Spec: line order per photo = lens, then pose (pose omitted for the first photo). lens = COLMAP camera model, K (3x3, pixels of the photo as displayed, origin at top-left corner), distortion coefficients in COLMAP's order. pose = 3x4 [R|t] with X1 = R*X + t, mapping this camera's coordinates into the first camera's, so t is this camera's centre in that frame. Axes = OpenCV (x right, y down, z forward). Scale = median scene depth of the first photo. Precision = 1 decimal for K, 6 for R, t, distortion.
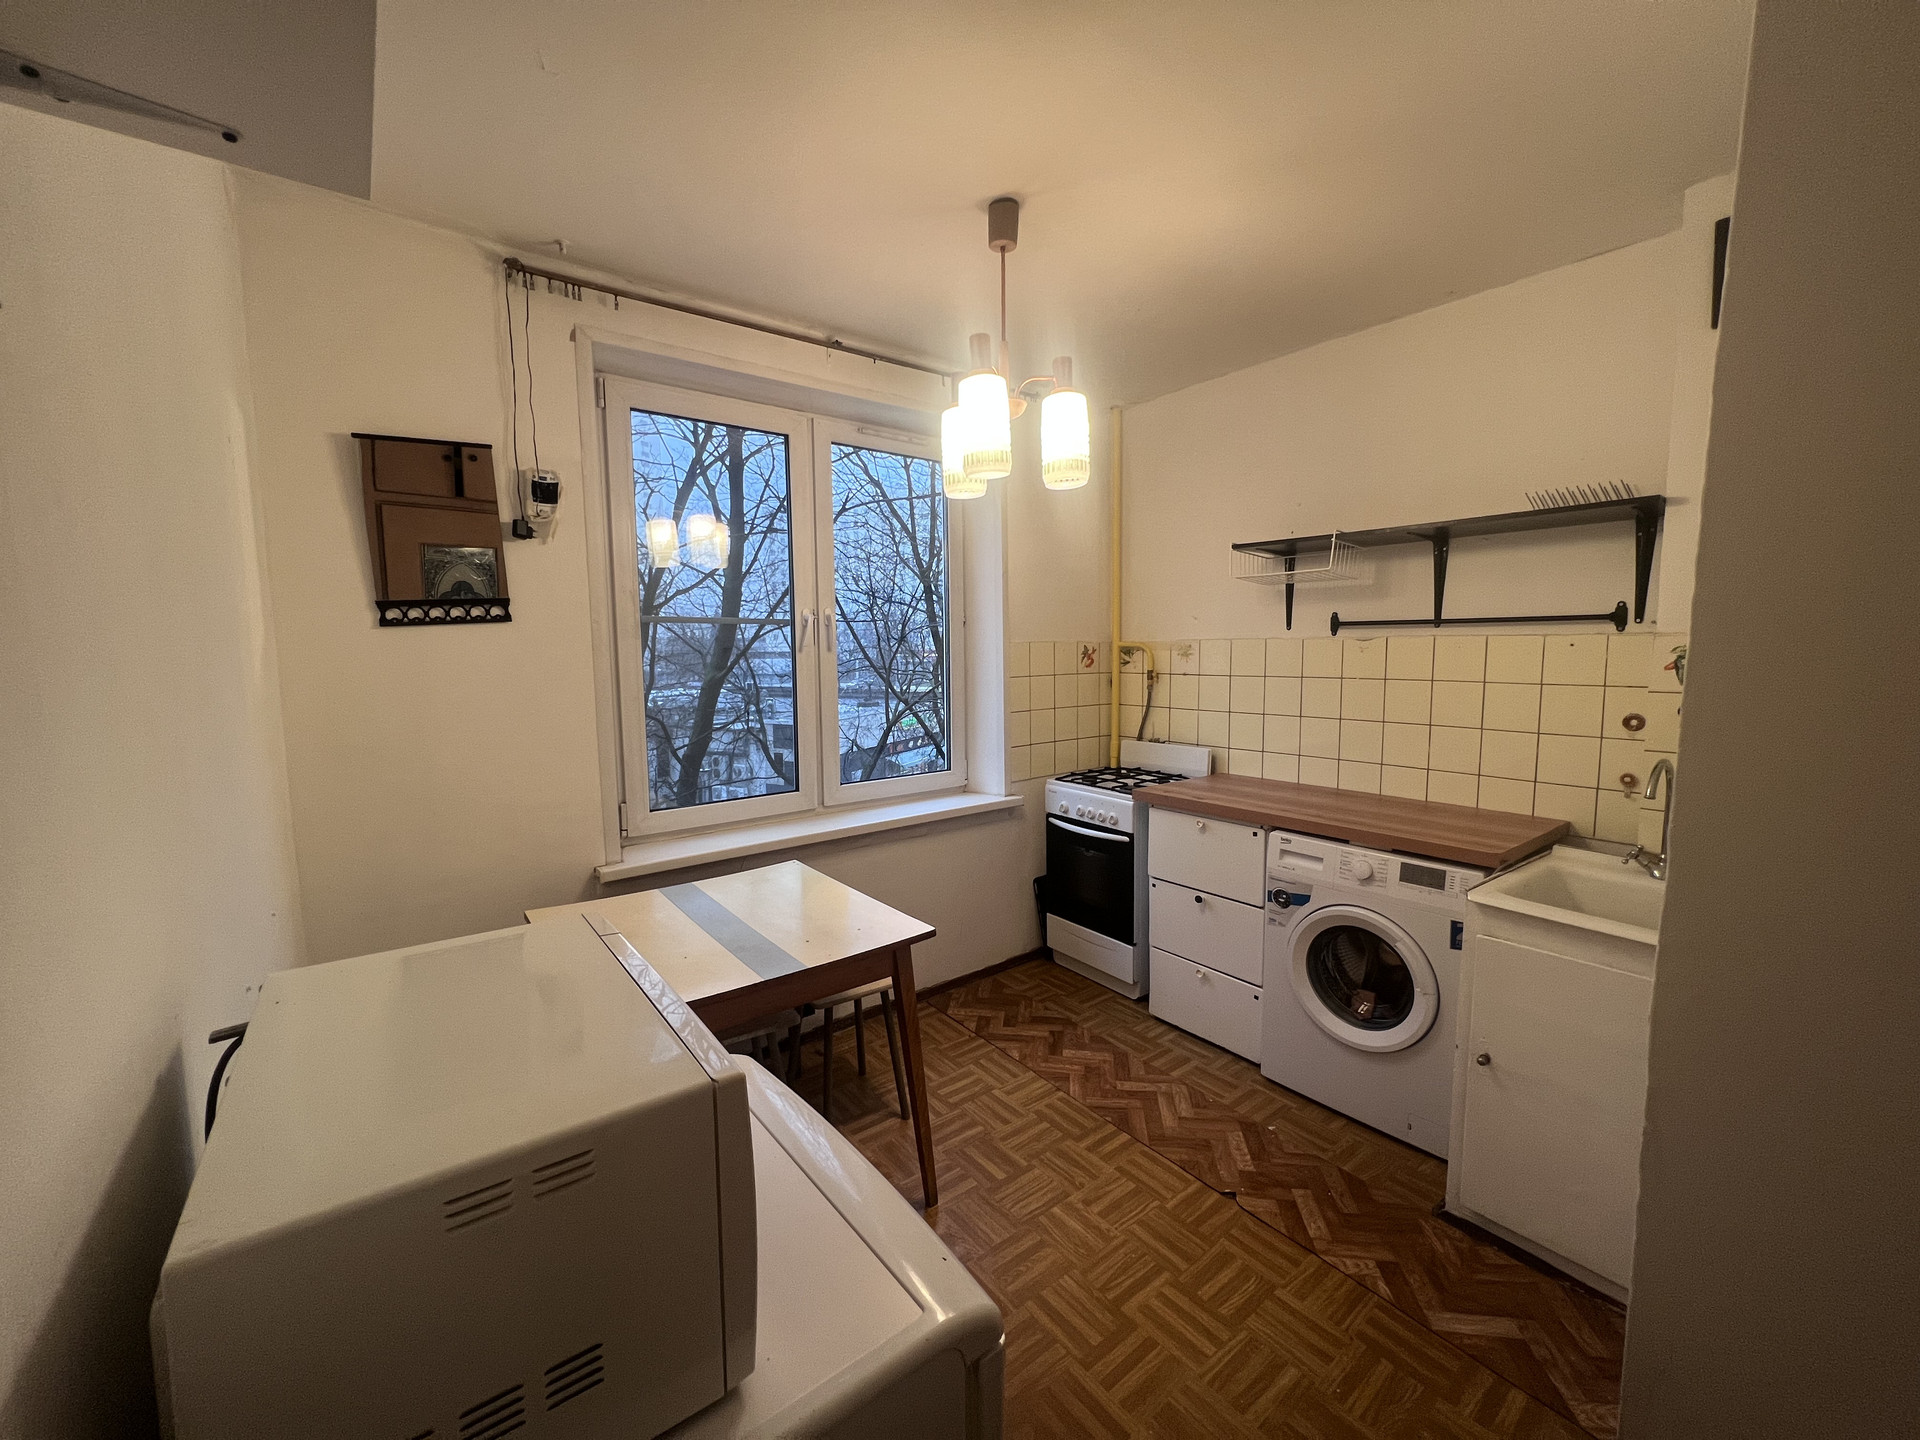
lens RADIAL K [[762.7, 0, 955.0], [0, 762.7, 714.0], [0, 0, 1]] dist [0.000410, -0.000059]
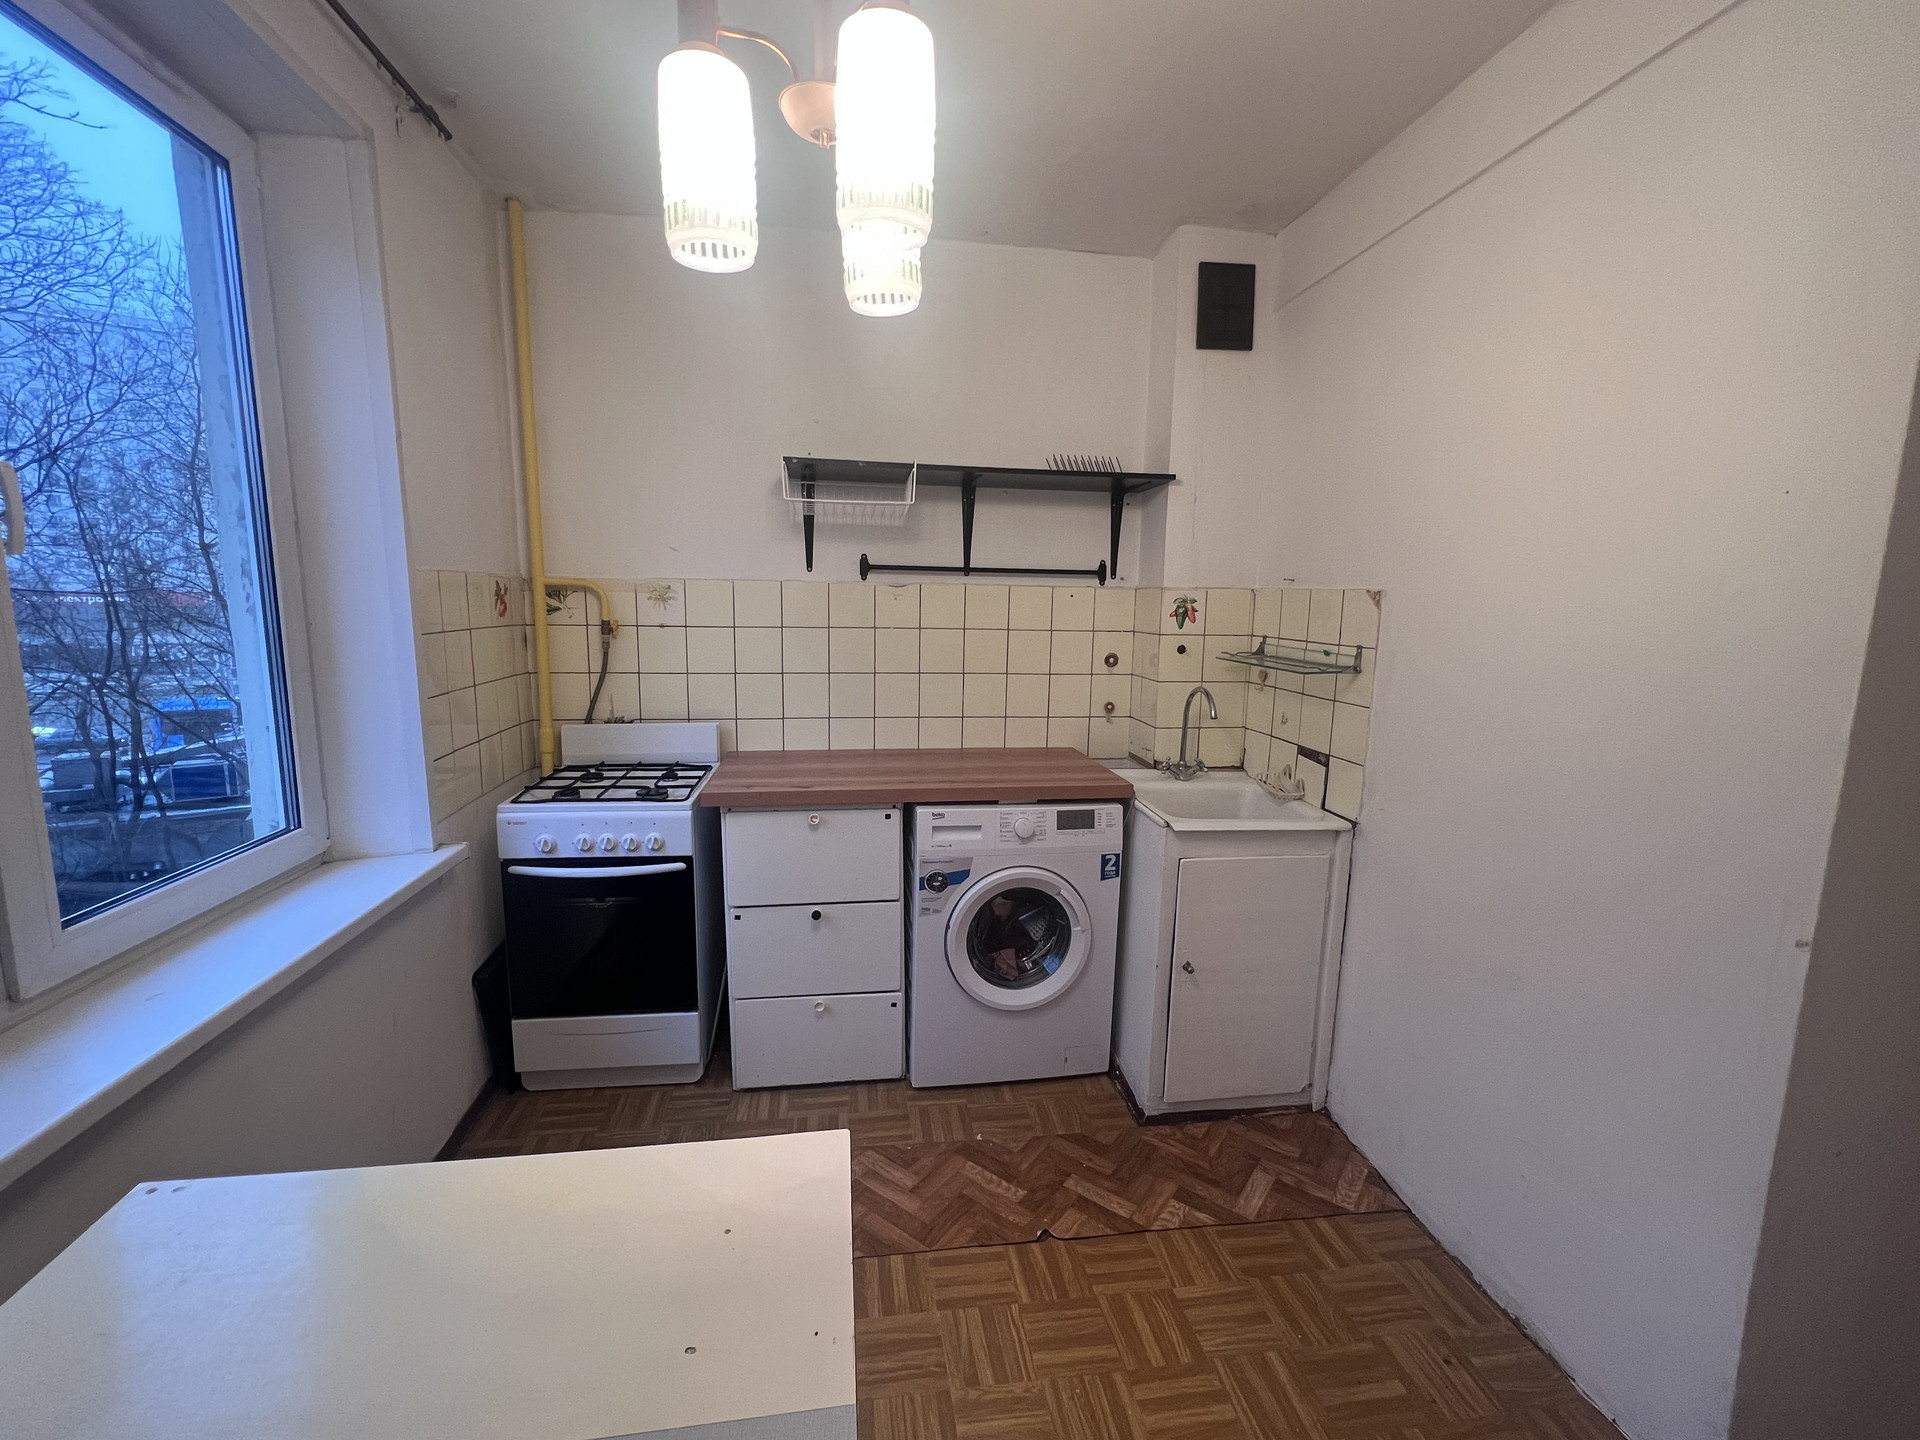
lens RADIAL K [[804.3, 0, 956.8], [0, 804.3, 713.2], [0, 0, 1]] dist [0.001251, -0.000176]
pose [[0.490493, -0.105000, 0.865096, -0.330008], [0.056045, 0.994460, 0.088925, -0.029896], [-0.869641, 0.004867, 0.493661, 0.518564]]
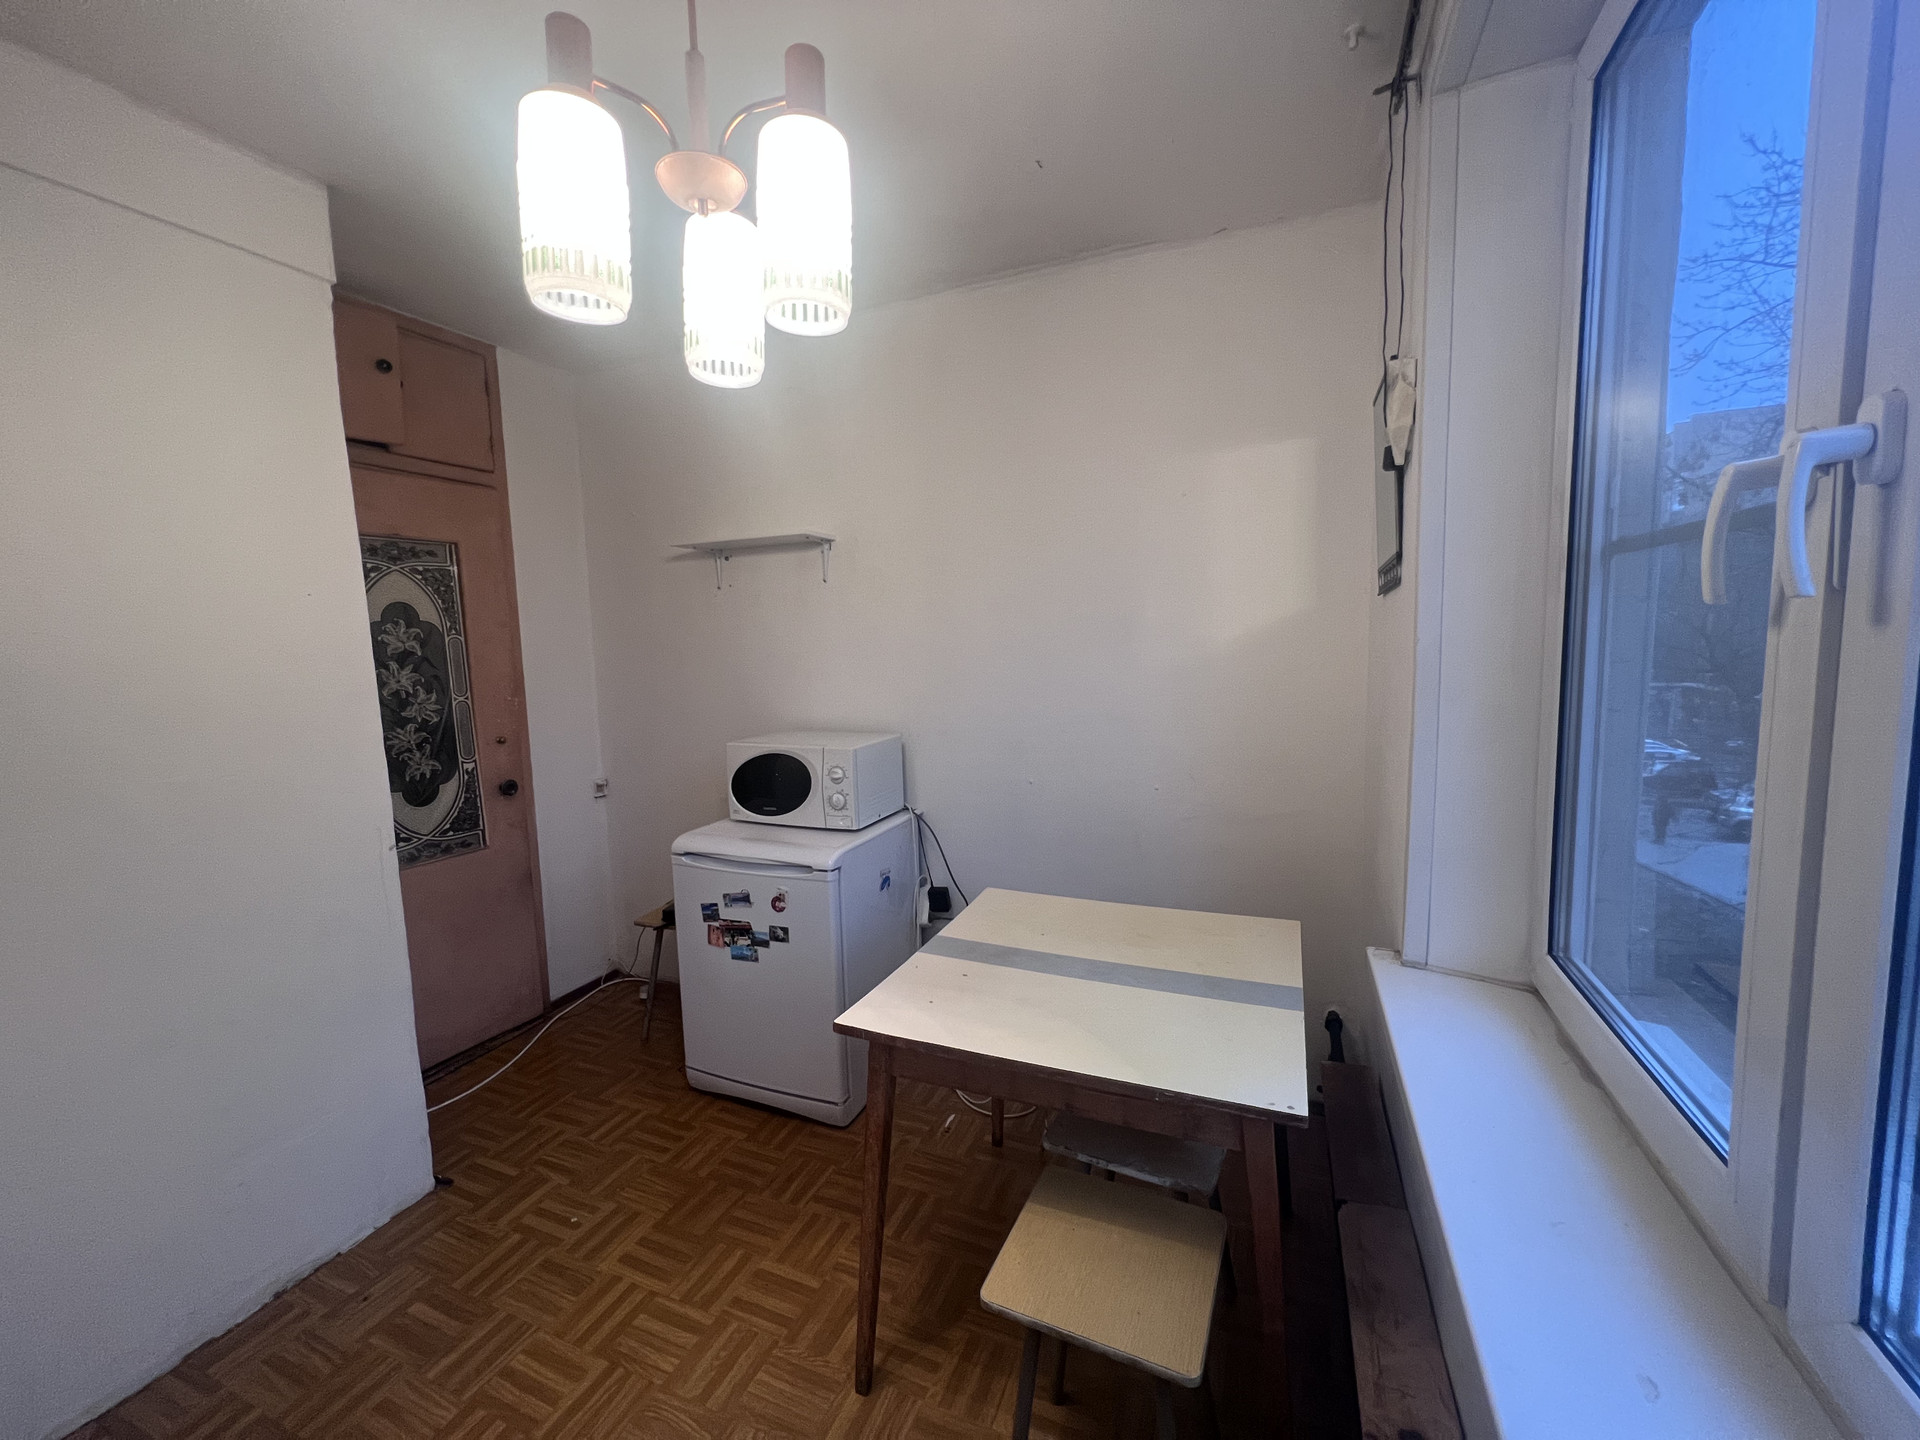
lens RADIAL K [[762.7, 0, 955.0], [0, 762.7, 714.0], [0, 0, 1]] dist [0.000410, -0.000059]
pose [[-0.873621, 0.073325, -0.481051, 0.160830], [-0.012105, 0.985001, 0.172123, -0.108494], [0.486457, 0.156194, -0.859630, 1.270339]]
